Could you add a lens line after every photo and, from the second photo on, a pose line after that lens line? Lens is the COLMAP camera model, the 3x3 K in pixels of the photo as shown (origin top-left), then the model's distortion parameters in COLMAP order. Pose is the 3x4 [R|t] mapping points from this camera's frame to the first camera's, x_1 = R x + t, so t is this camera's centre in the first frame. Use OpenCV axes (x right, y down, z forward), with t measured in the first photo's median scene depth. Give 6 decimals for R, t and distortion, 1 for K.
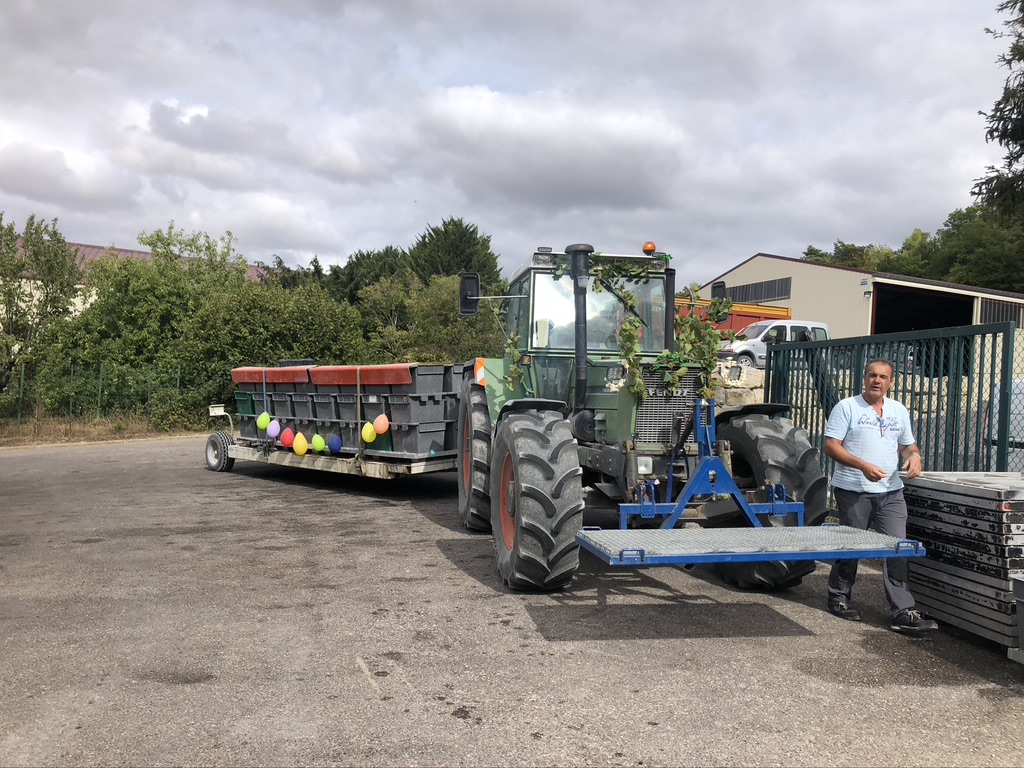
lens RADIAL K [[822.6, 0, 512.0], [0, 822.6, 384.0], [0, 0, 1]] dist [0.015754, -0.044240]
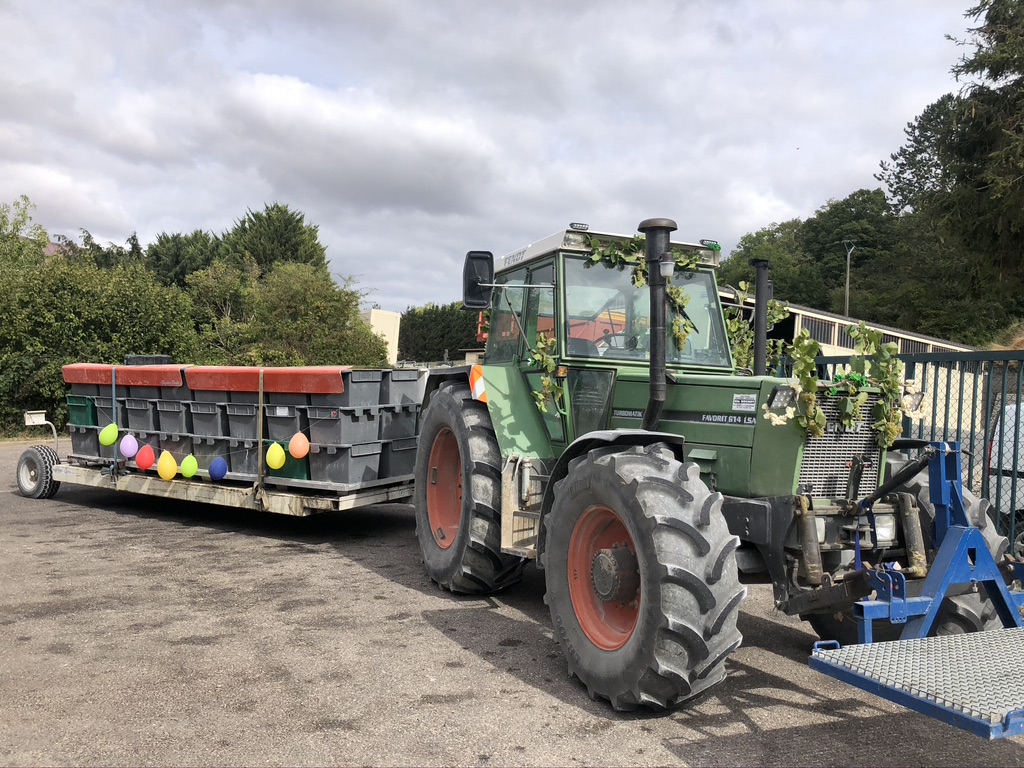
lens RADIAL K [[822.6, 0, 512.0], [0, 822.6, 384.0], [0, 0, 1]] dist [0.015754, -0.044240]
pose [[0.972008, 0.024095, 0.233710, -0.139431], [-0.023804, 0.999708, -0.004066, -0.009428], [-0.233740, -0.001611, 0.972298, 0.198571]]
